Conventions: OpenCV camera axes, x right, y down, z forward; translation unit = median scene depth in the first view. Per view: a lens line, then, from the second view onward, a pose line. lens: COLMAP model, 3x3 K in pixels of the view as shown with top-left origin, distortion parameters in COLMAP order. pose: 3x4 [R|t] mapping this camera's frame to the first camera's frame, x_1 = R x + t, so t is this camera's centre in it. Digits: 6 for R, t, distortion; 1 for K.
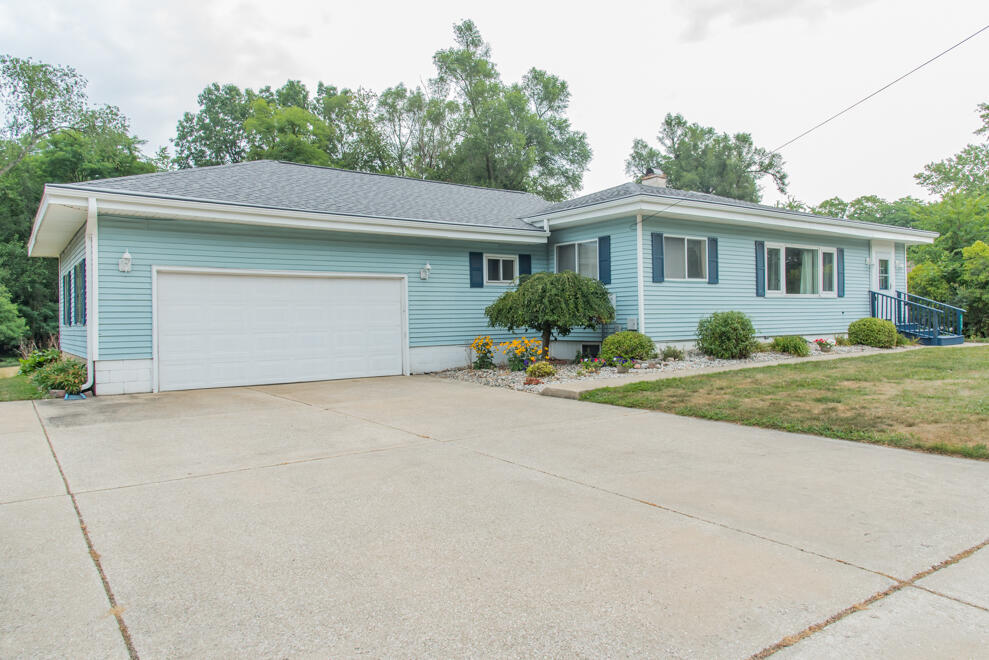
lens RADIAL K [[688.1, 0, 490.7], [0, 688.1, 325.2], [0, 0, 1]] dist [0.007205, 0.001435]
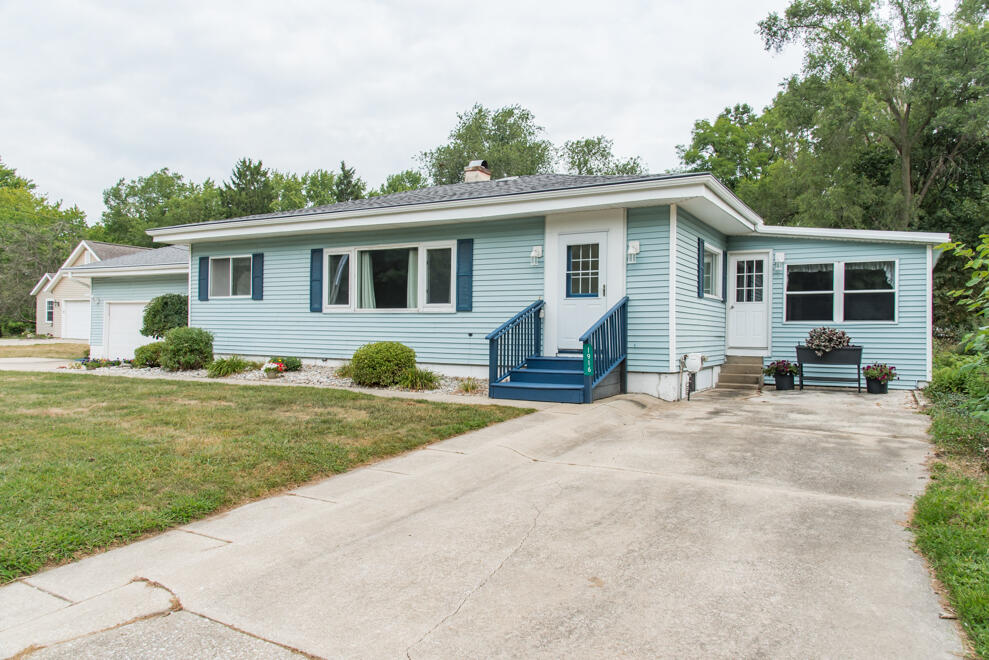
lens RADIAL K [[688.1, 0, 492.6], [0, 688.1, 330.0], [0, 0, 1]] dist [0.007205, 0.001435]
pose [[0.410194, 0.027711, -0.911577, 1.171944], [-0.023074, 0.999534, 0.020002, -0.037856], [0.911706, 0.012829, 0.410642, 0.772037]]
